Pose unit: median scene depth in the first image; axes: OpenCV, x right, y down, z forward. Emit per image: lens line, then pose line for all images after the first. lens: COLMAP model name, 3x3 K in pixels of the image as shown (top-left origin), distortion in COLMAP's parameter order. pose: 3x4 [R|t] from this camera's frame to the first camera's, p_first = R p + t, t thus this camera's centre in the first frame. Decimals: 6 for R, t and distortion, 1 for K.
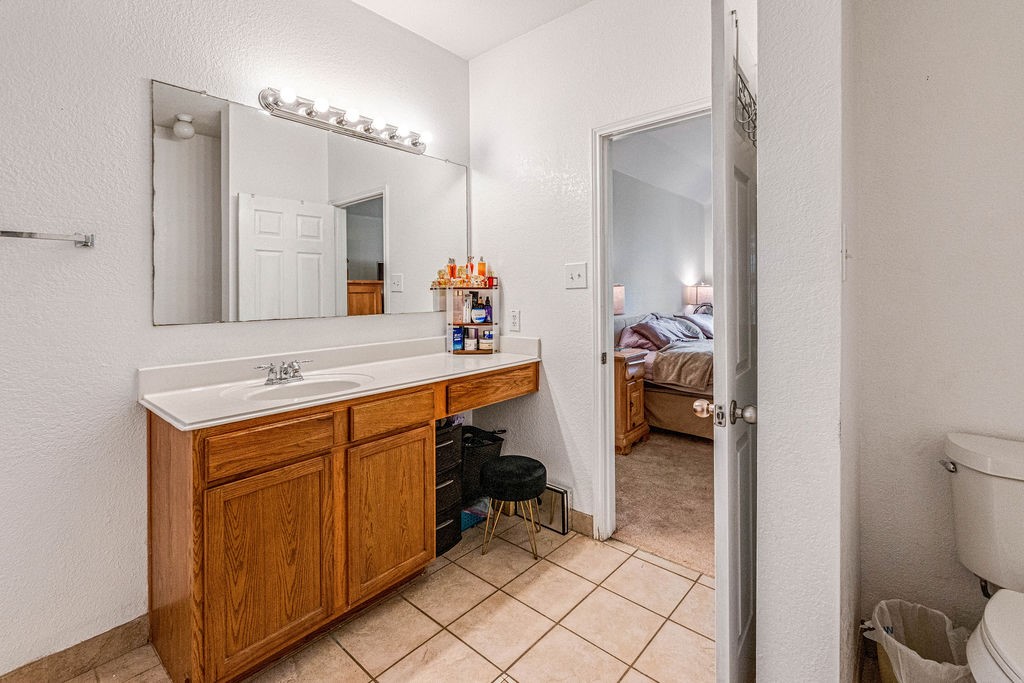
lens RADIAL K [[473.1, 0, 510.0], [0, 473.1, 285.9], [0, 0, 1]] dist [-0.001244, -0.000331]
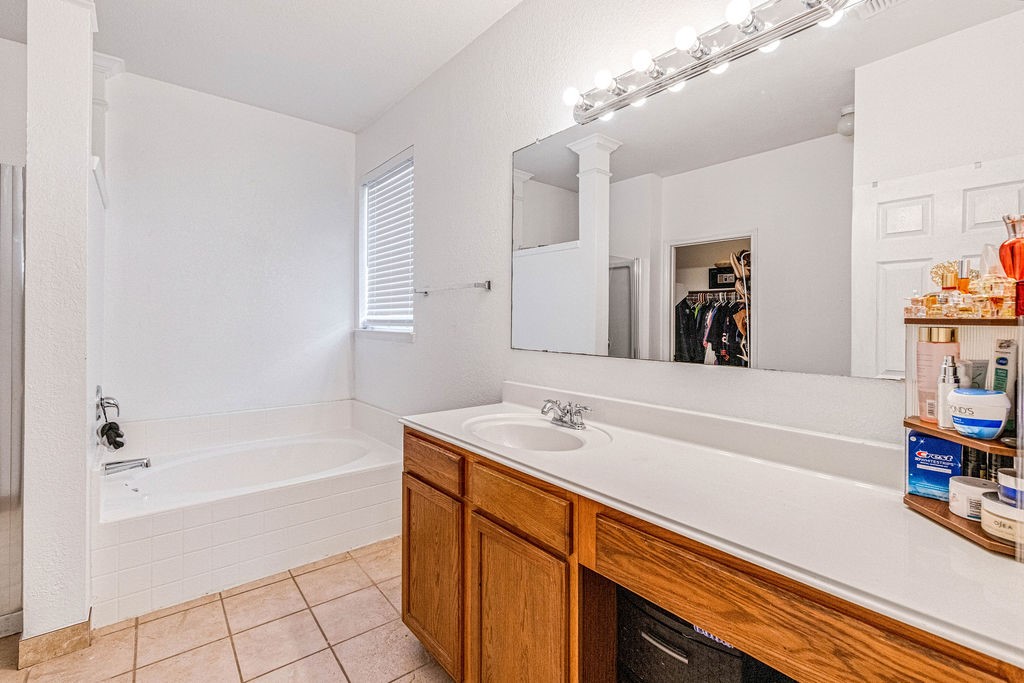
lens RADIAL K [[459.1, 0, 500.2], [0, 459.1, 320.9], [0, 0, 1]] dist [0.000678, 0.000103]
pose [[-0.193377, 0.007884, -0.981093, 0.295166], [0.004602, 0.999964, 0.007128, 0.001141], [0.981114, -0.003137, -0.193407, 0.795985]]
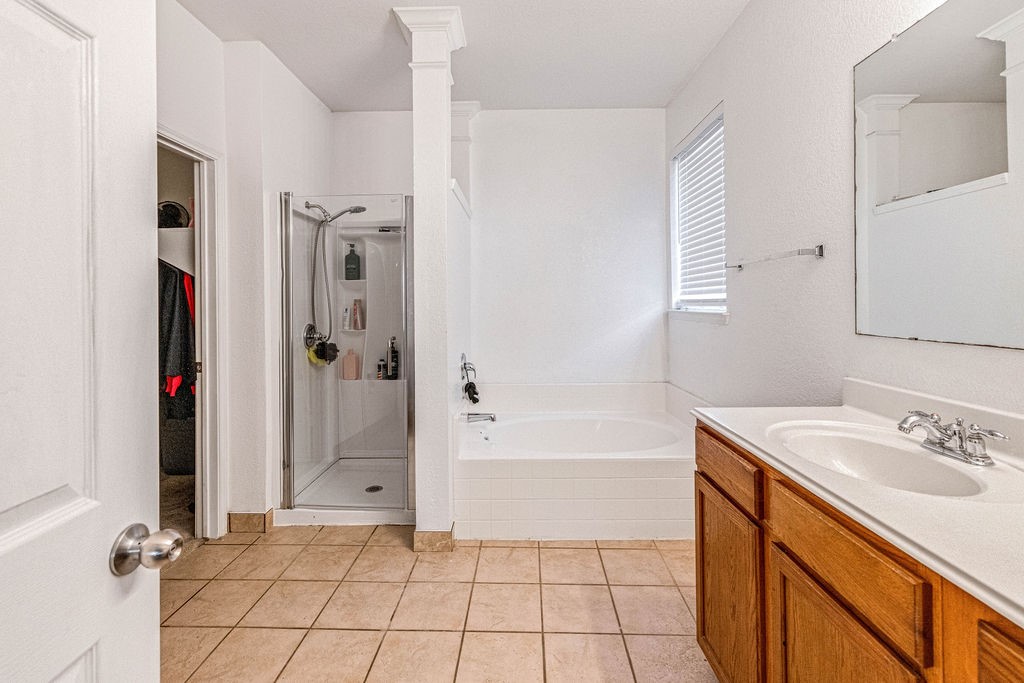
lens RADIAL K [[454.3, 0, 510.4], [0, 454.3, 302.6], [0, 0, 1]] dist [0.000260, -0.000074]
pose [[-0.773331, 0.015418, -0.633815, 0.215233], [0.023335, 0.999719, -0.004152, 0.007299], [0.633572, -0.018001, -0.773474, 0.830158]]
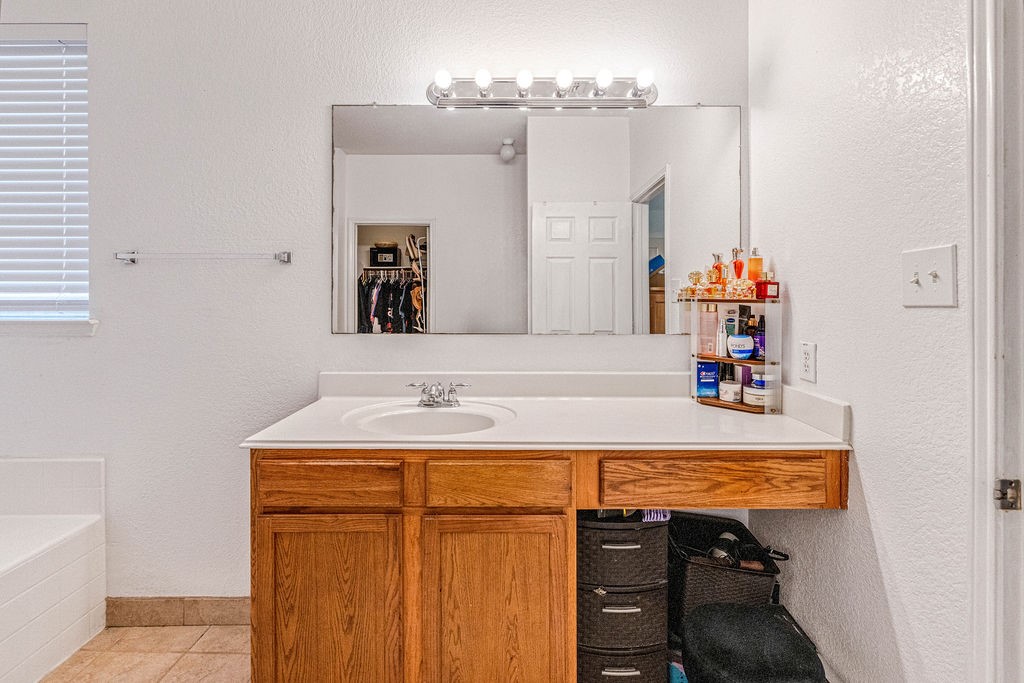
lens RADIAL K [[463.3, 0, 504.8], [0, 463.3, 292.8], [0, 0, 1]] dist [-0.001853, 0.000085]
pose [[0.641617, 0.003340, -0.767018, 0.202843], [0.001151, 0.999985, 0.005318, -0.009136], [0.767024, -0.004295, 0.641604, 0.412549]]
